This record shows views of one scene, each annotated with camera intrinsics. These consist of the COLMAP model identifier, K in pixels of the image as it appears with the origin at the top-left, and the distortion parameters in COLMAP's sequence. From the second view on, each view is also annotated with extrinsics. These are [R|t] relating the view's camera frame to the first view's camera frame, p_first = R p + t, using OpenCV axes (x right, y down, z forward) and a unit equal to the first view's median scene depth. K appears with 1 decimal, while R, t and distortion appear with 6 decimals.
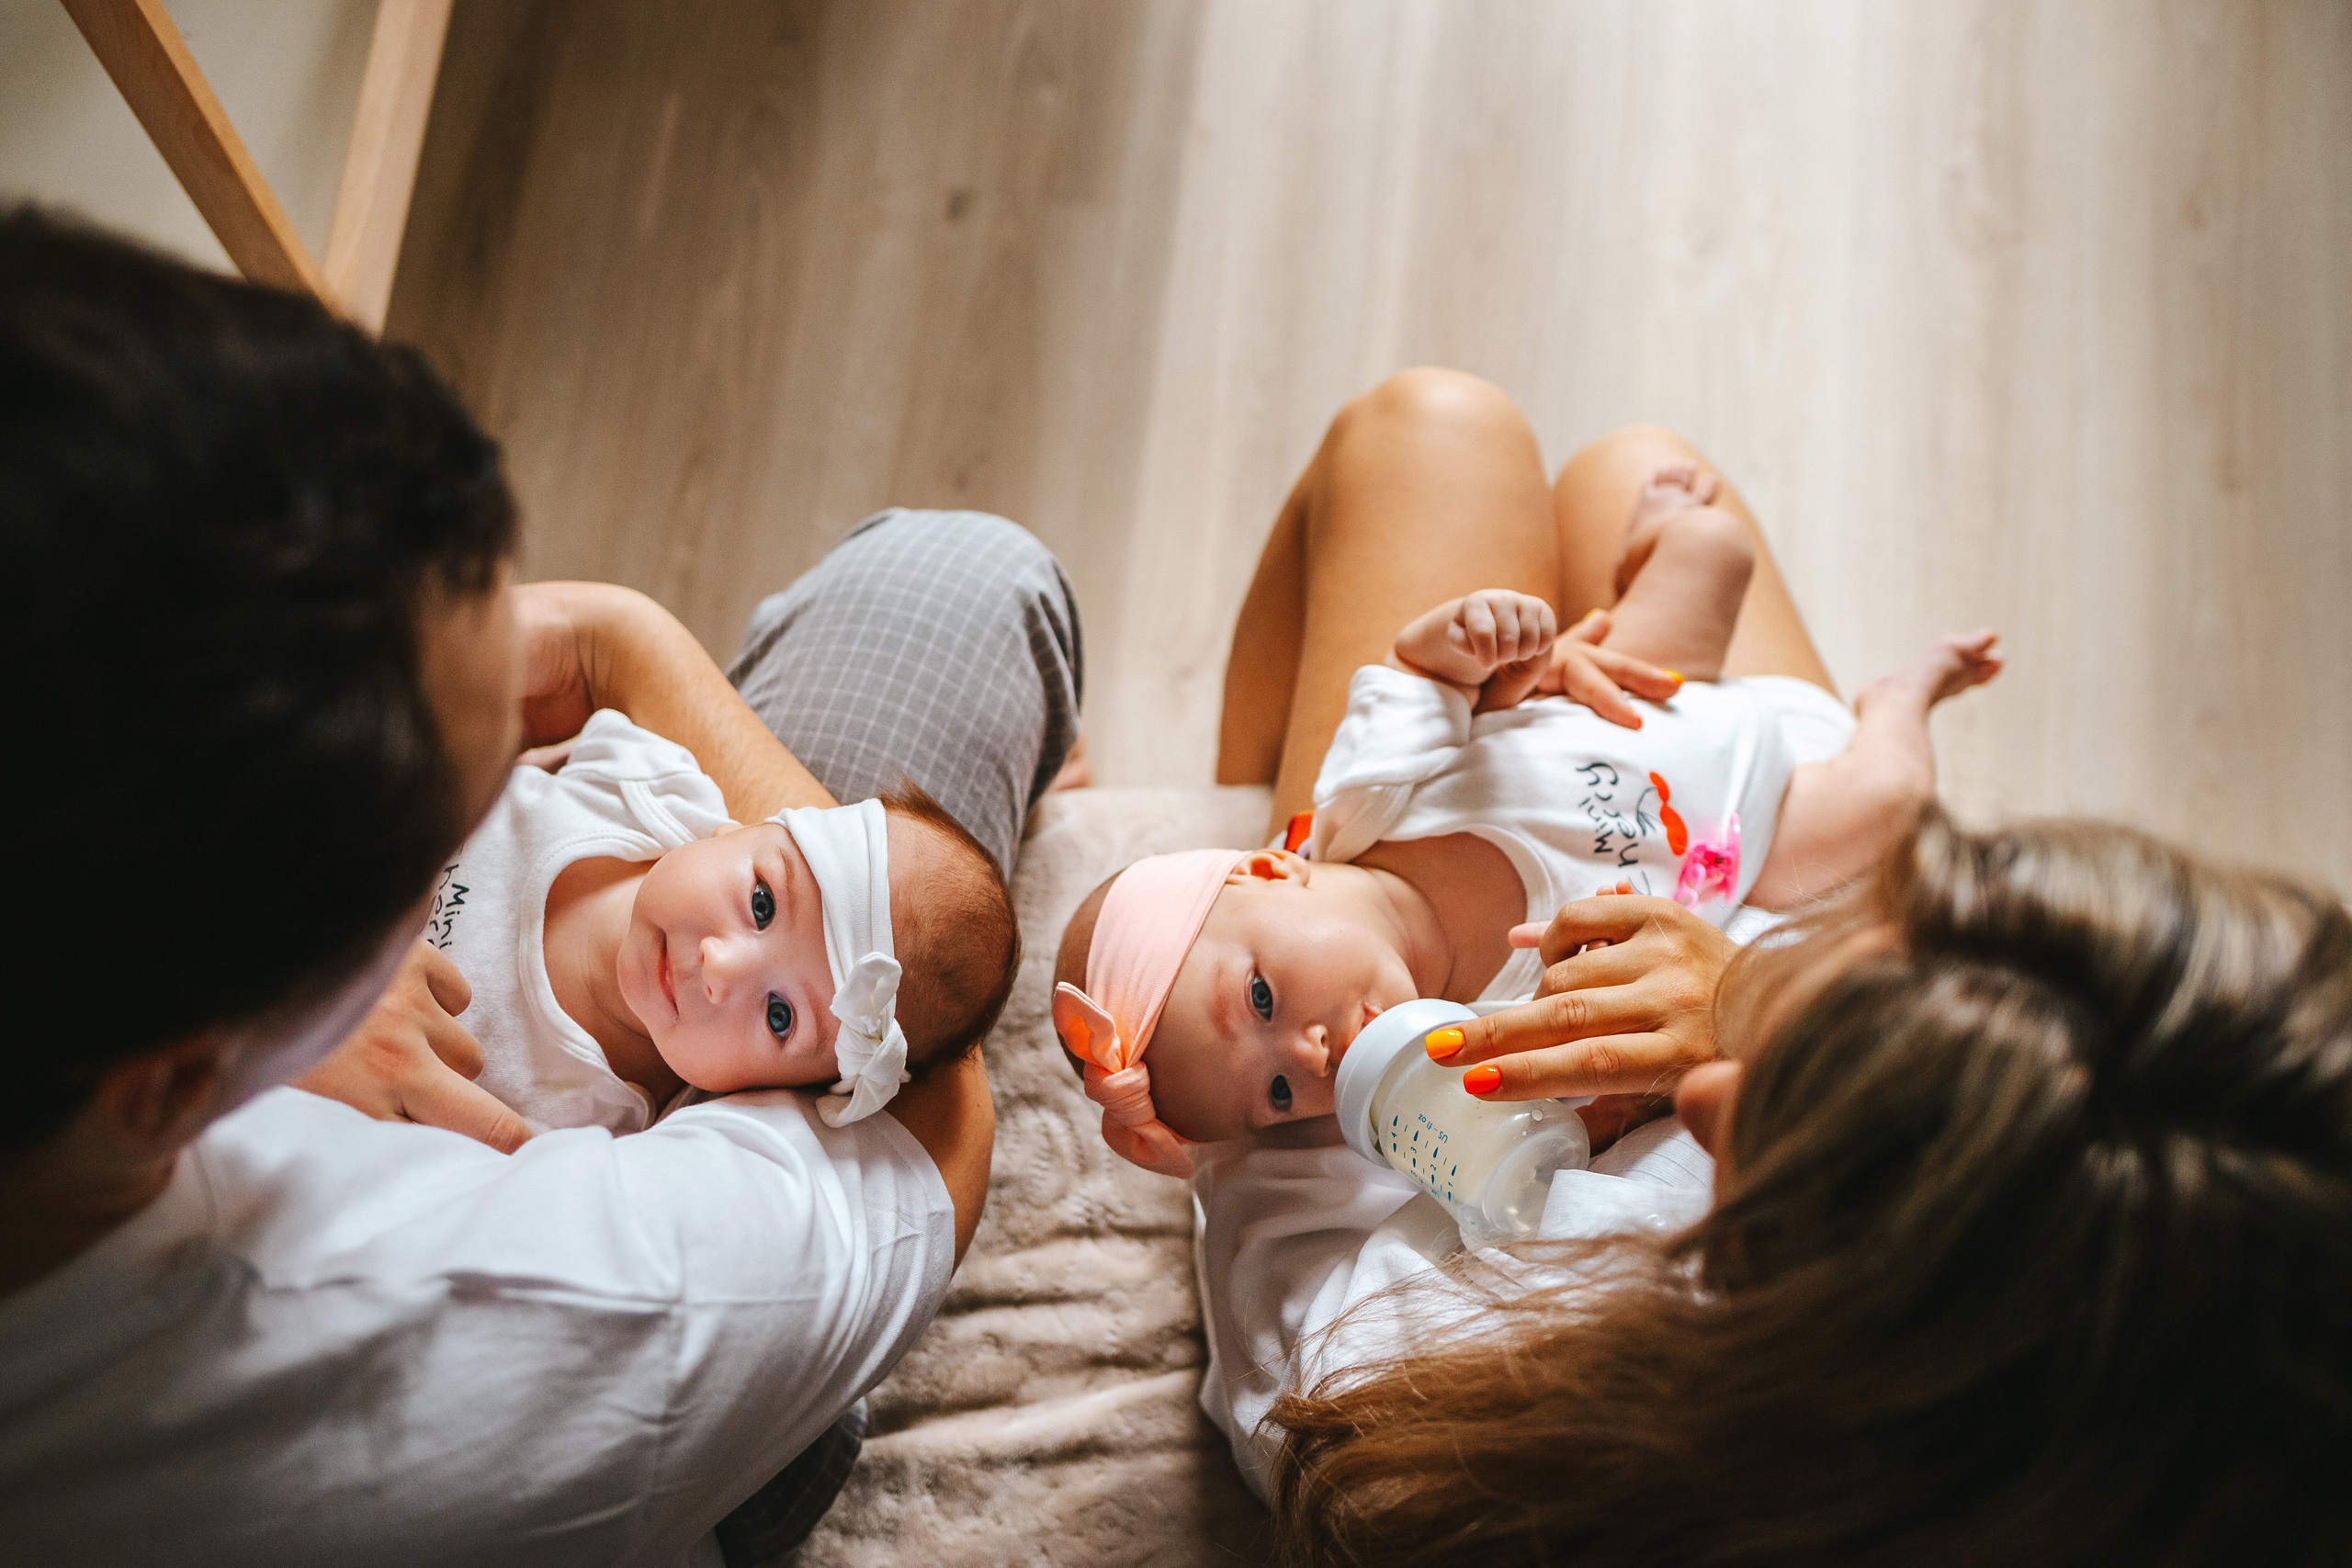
lens RADIAL K [[2387.6, 0, 1176.0], [0, 2387.6, 784.0], [0, 0, 1]] dist [0.115071, -0.000746]
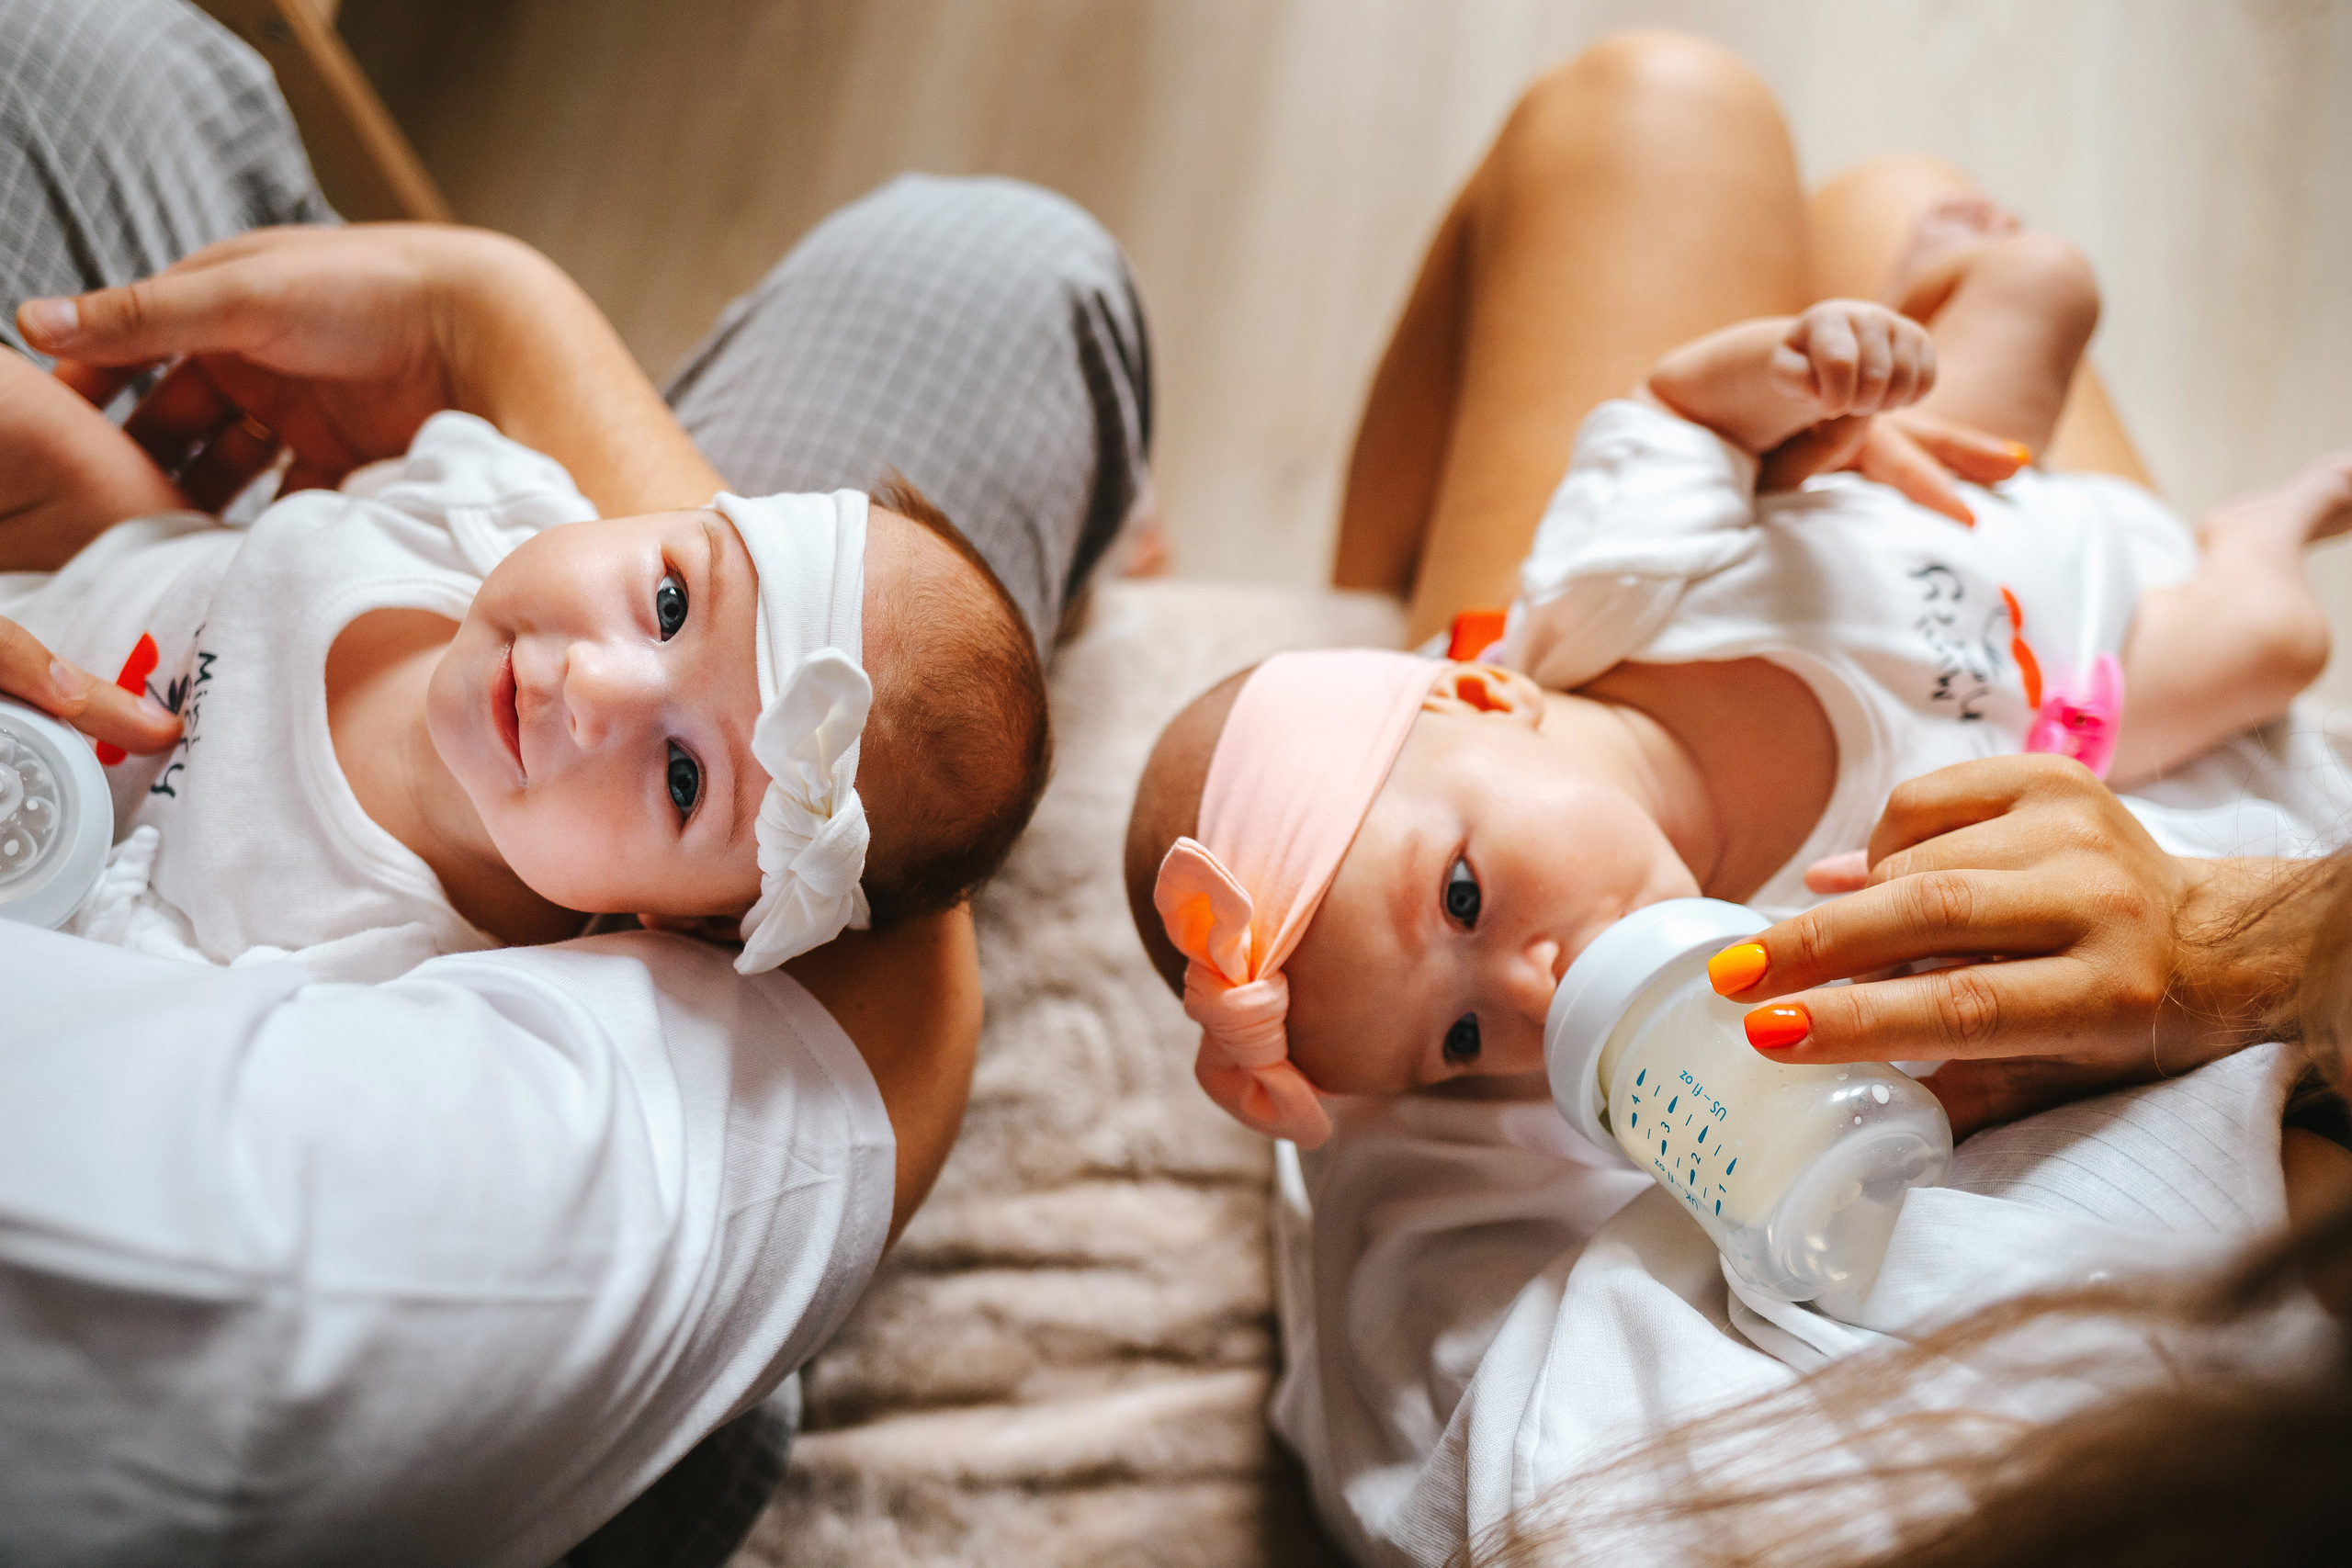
lens RADIAL K [[2404.6, 0, 1080.7], [0, 2404.6, 782.4], [0, 0, 1]] dist [0.001553, -0.000057]
pose [[0.997477, 0.070800, 0.005279, -0.064809], [-0.070992, 0.993768, 0.085936, 0.010364], [0.000838, -0.086094, 0.996287, 0.306221]]
